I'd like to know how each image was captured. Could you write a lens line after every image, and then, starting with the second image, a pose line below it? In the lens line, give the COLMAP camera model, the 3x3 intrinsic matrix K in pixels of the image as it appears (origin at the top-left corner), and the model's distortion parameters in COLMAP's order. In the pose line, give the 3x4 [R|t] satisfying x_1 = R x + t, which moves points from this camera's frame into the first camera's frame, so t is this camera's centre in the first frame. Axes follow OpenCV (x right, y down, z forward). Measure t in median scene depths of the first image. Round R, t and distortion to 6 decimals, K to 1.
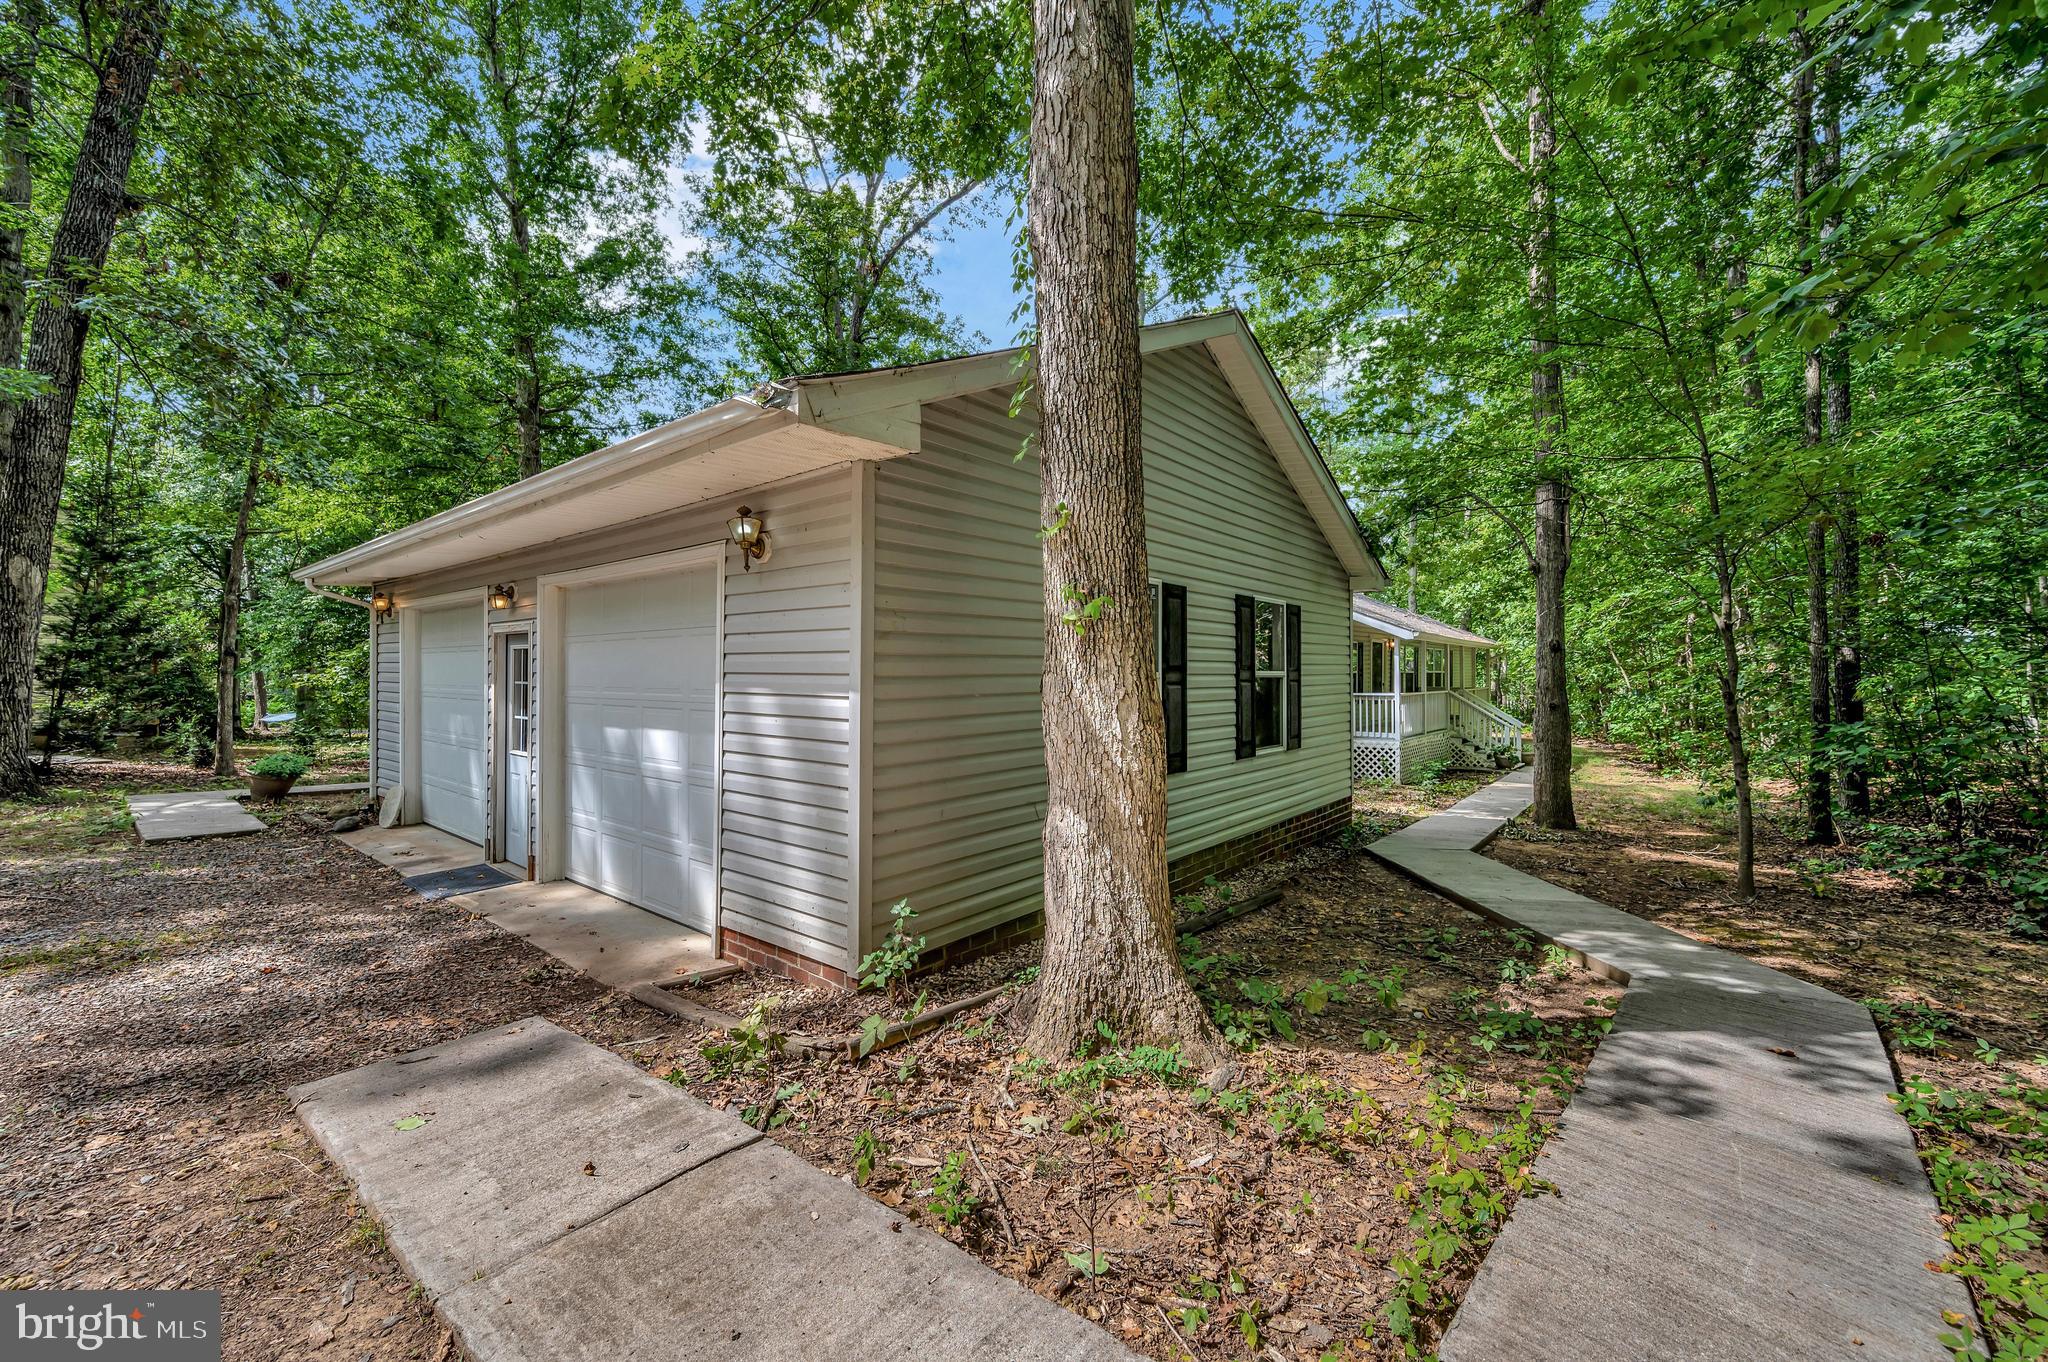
lens RADIAL K [[817.9, 0, 1024.0], [0, 817.9, 681.0], [0, 0, 1]] dist [-0.000481, -0.000060]
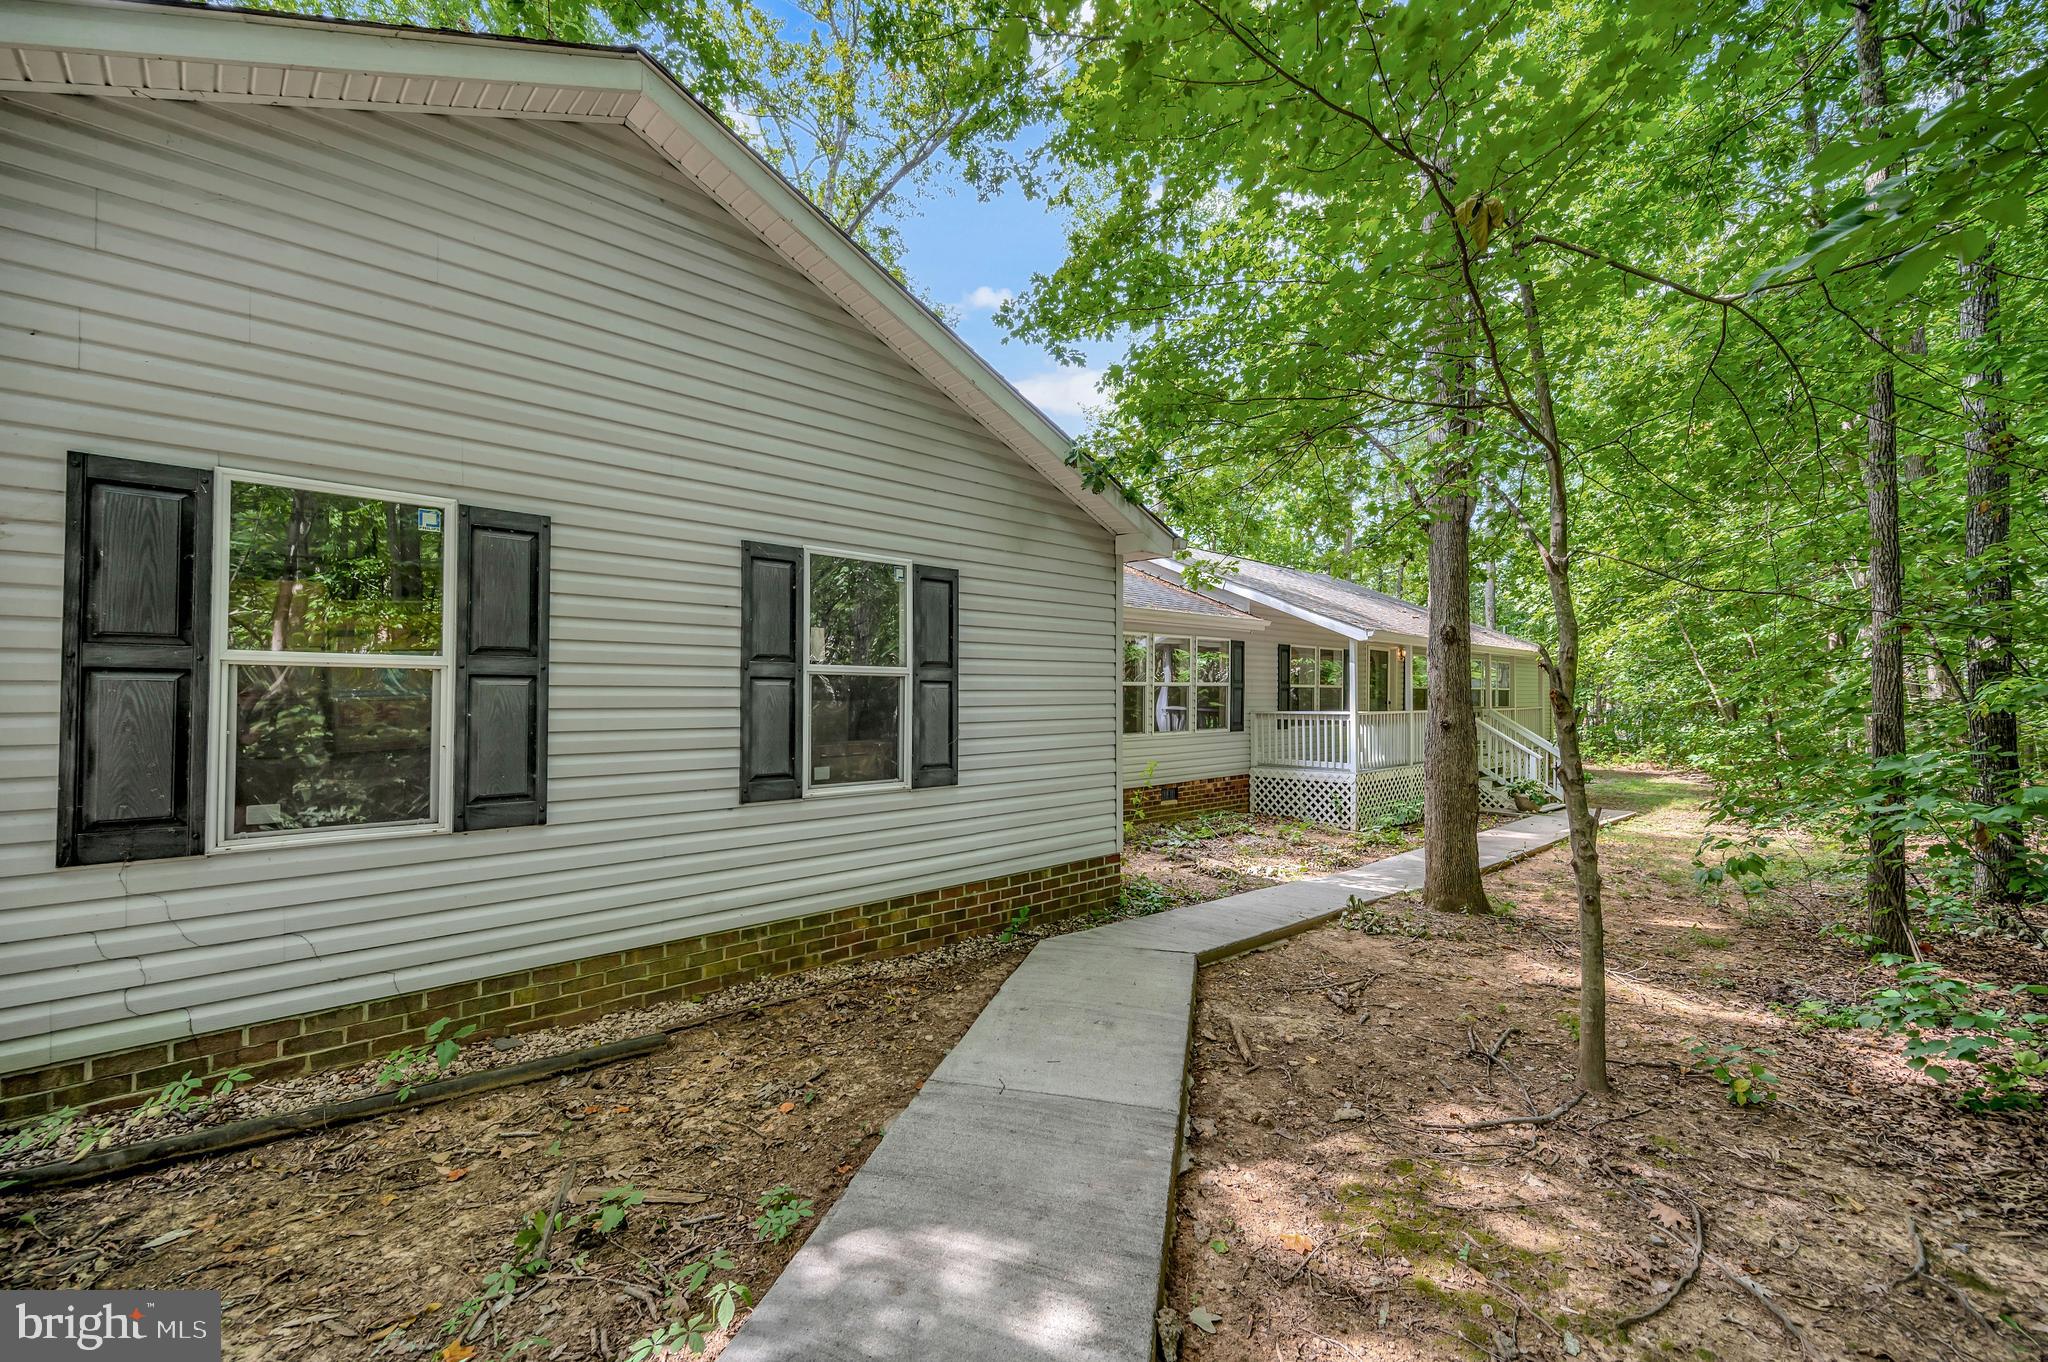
lens RADIAL K [[834.1, 0, 1024.0], [0, 834.1, 681.0], [0, 0, 1]] dist [-0.002586, -0.000162]
pose [[0.990493, -0.000400, -0.137565, 0.485315], [-0.003319, 0.999635, -0.026804, 0.016427], [0.137525, 0.027006, 0.990130, 0.338833]]
